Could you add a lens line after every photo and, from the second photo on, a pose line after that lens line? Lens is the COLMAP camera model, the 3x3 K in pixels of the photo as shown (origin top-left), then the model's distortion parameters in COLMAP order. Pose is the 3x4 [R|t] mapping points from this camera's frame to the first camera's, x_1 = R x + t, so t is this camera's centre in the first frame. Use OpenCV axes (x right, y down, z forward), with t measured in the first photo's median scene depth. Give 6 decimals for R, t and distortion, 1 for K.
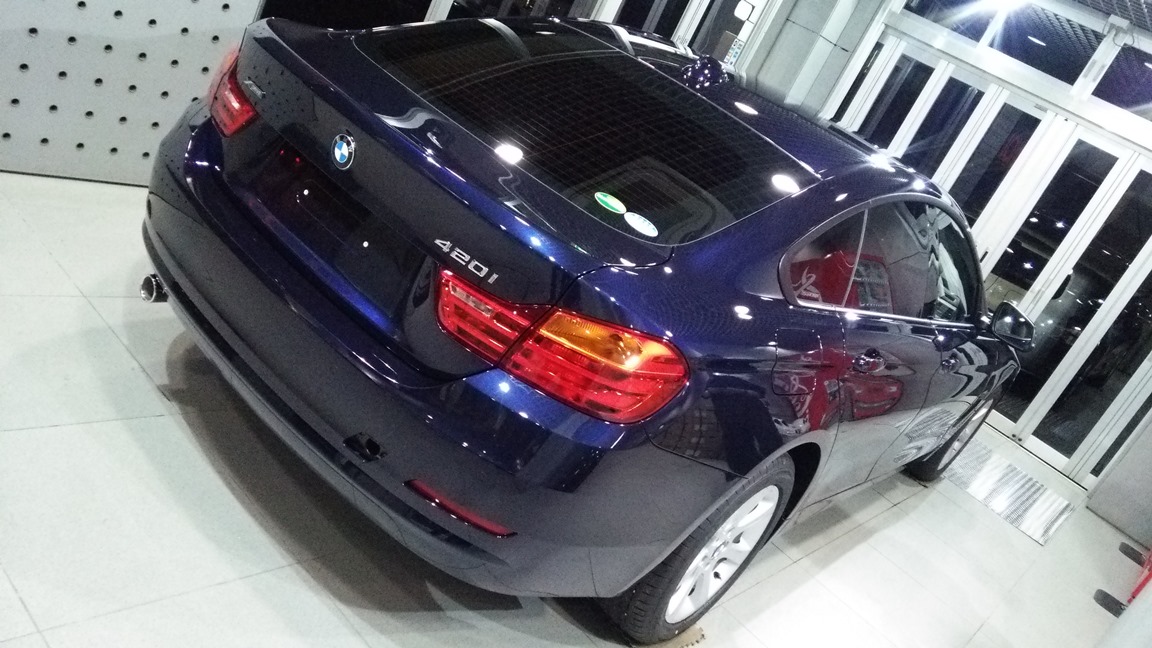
lens RADIAL K [[928.1, 0, 584.3], [0, 928.1, 321.8], [0, 0, 1]] dist [0.046578, -0.115187]
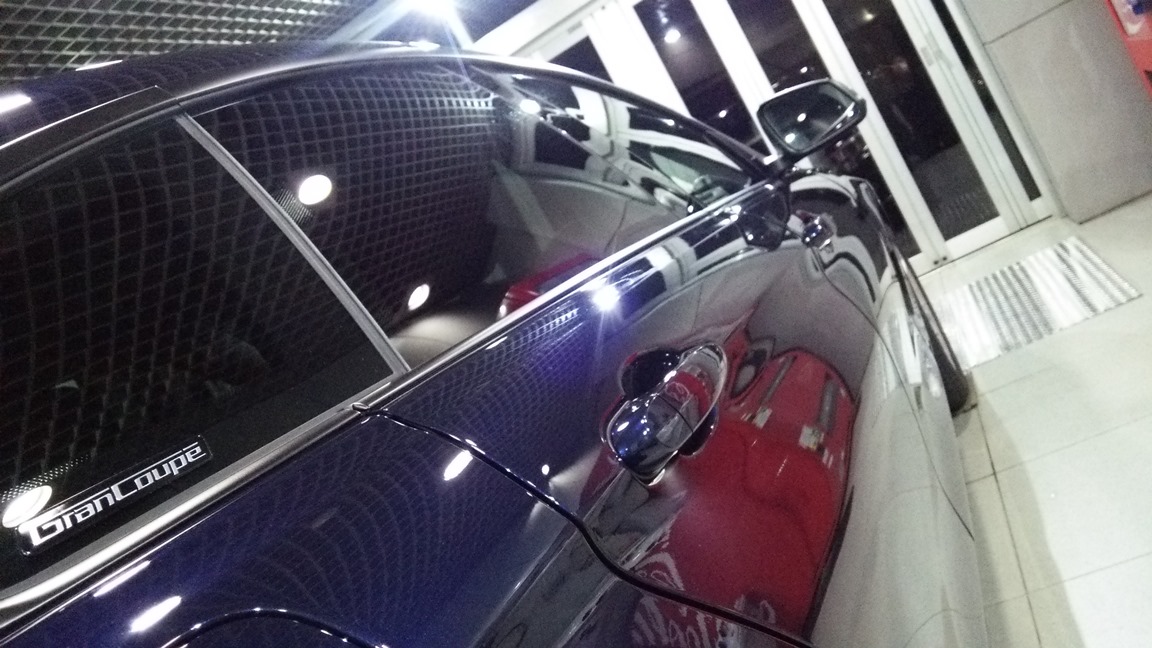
lens RADIAL K [[928.1, 0, 584.3], [0, 928.1, 321.8], [0, 0, 1]] dist [0.046578, -0.115187]
pose [[0.525306, -0.816940, 0.238039, 0.105542], [0.850907, 0.503235, -0.150706, 0.021254], [0.003328, 0.281716, 0.959492, 0.317806]]
